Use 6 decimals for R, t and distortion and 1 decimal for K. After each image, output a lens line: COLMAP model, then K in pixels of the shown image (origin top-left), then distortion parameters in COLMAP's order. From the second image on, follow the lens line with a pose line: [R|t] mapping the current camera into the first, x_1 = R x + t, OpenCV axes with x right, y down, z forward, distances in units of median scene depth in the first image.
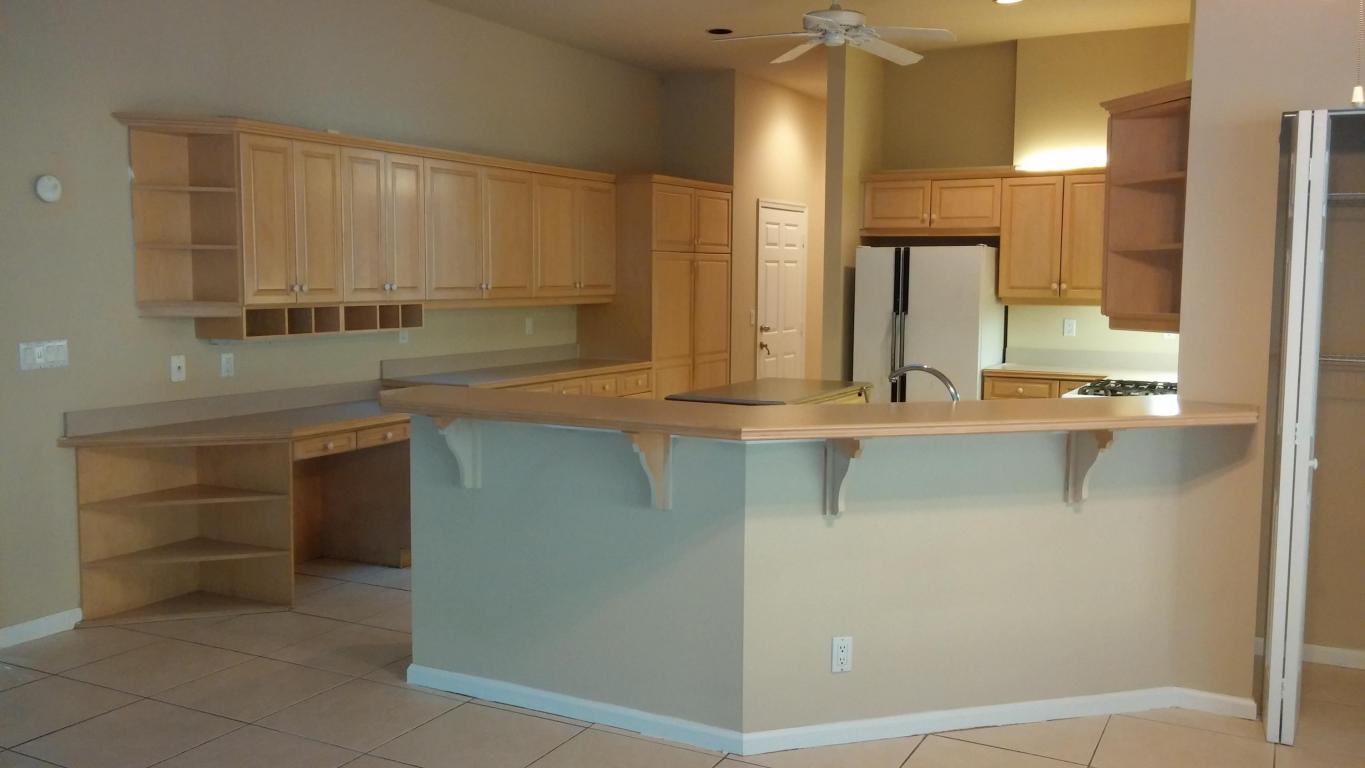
lens RADIAL K [[1163.4, 0, 682.5], [0, 1163.4, 377.1], [0, 0, 1]] dist [0.070108, -0.019239]
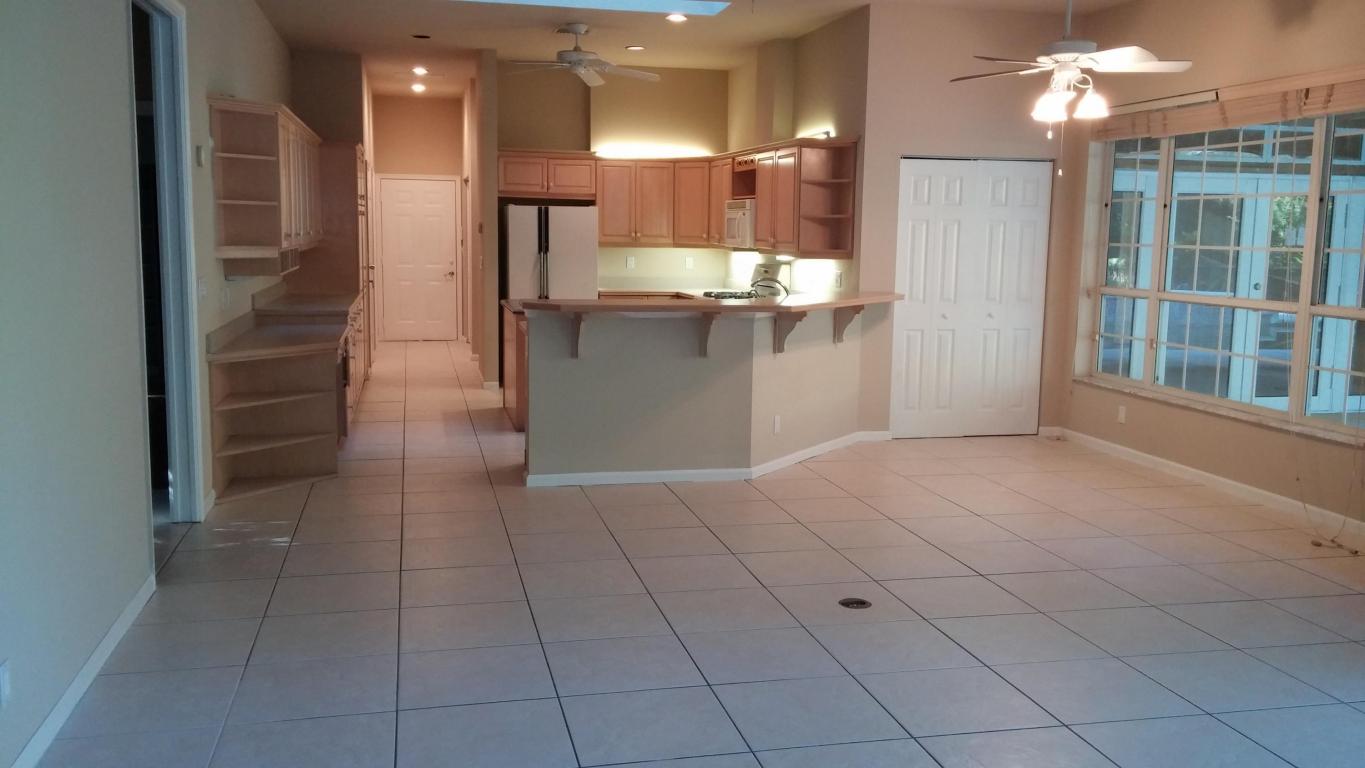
lens RADIAL K [[1163.4, 0, 678.4], [0, 1163.4, 390.6], [0, 0, 1]] dist [0.070108, -0.019239]
pose [[0.758020, -0.085412, 0.646615, -0.622713], [0.047894, 0.996001, 0.075416, 0.012449], [-0.650471, -0.026198, 0.759079, -0.185947]]
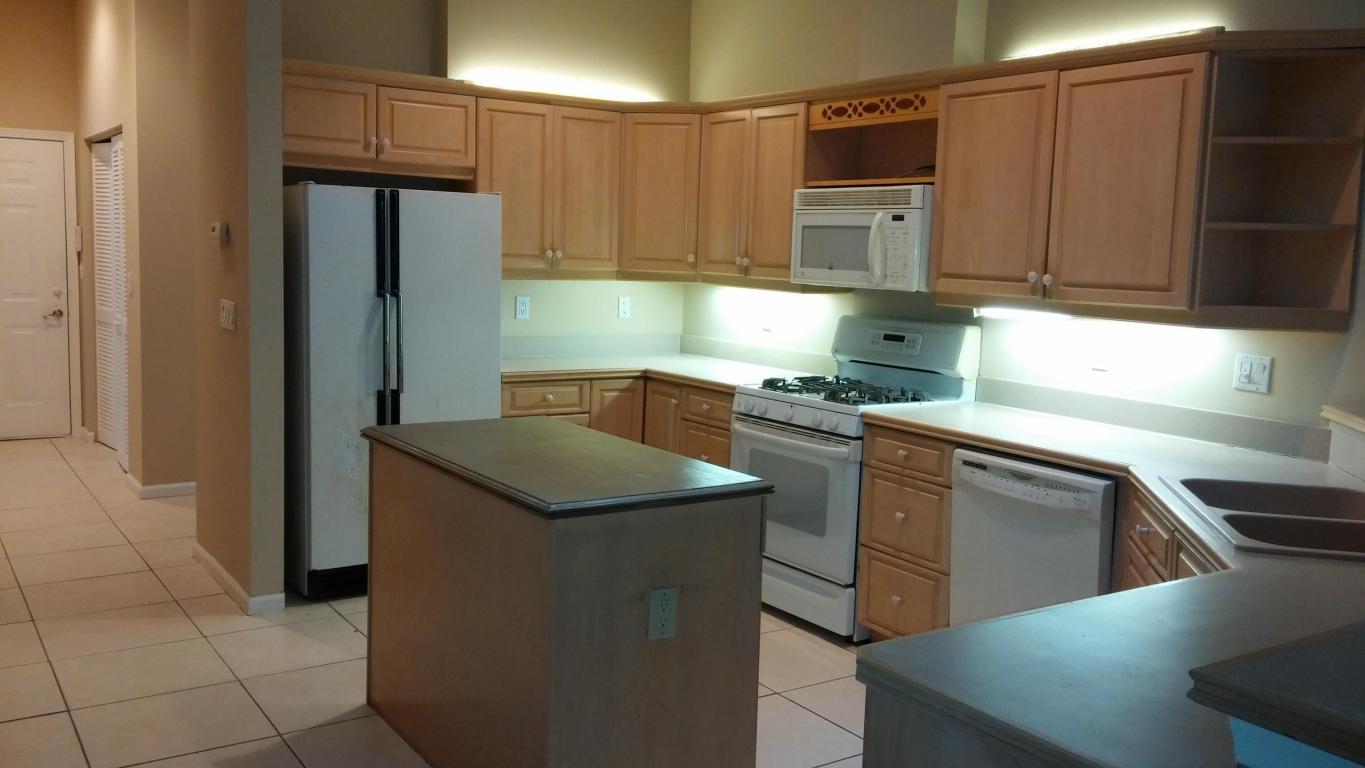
lens RADIAL K [[1163.4, 0, 690.4], [0, 1163.4, 381.3], [0, 0, 1]] dist [0.070108, -0.019239]
pose [[0.467004, -0.091875, 0.879469, -0.298175], [0.048474, 0.995752, 0.078283, -0.049911], [-0.882925, 0.006073, 0.469474, 0.564451]]
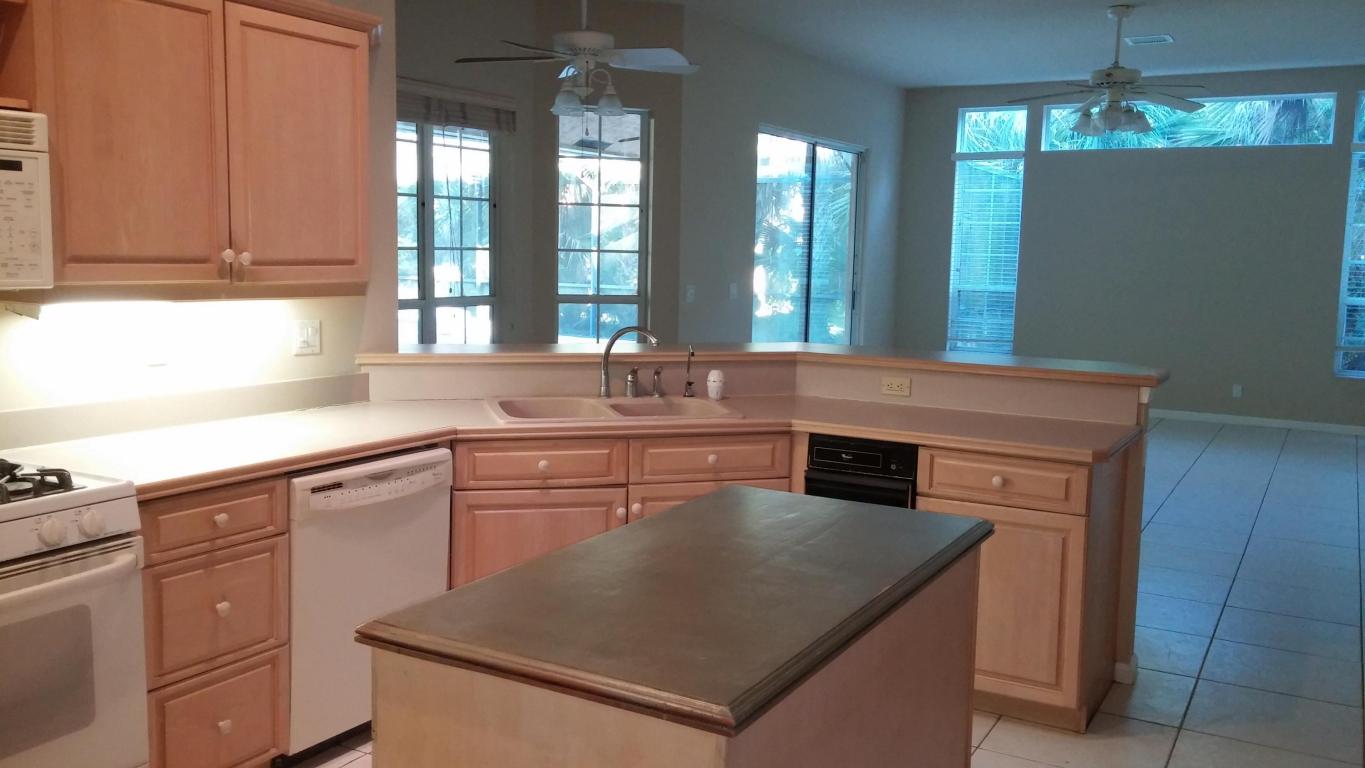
lens RADIAL K [[1163.4, 0, 679.7], [0, 1163.4, 378.8], [0, 0, 1]] dist [0.070108, -0.019239]
pose [[-0.998805, -0.027109, 0.040669, 0.196141], [-0.018233, 0.978681, 0.204574, -0.110705], [-0.045348, 0.203588, -0.978006, 1.288490]]
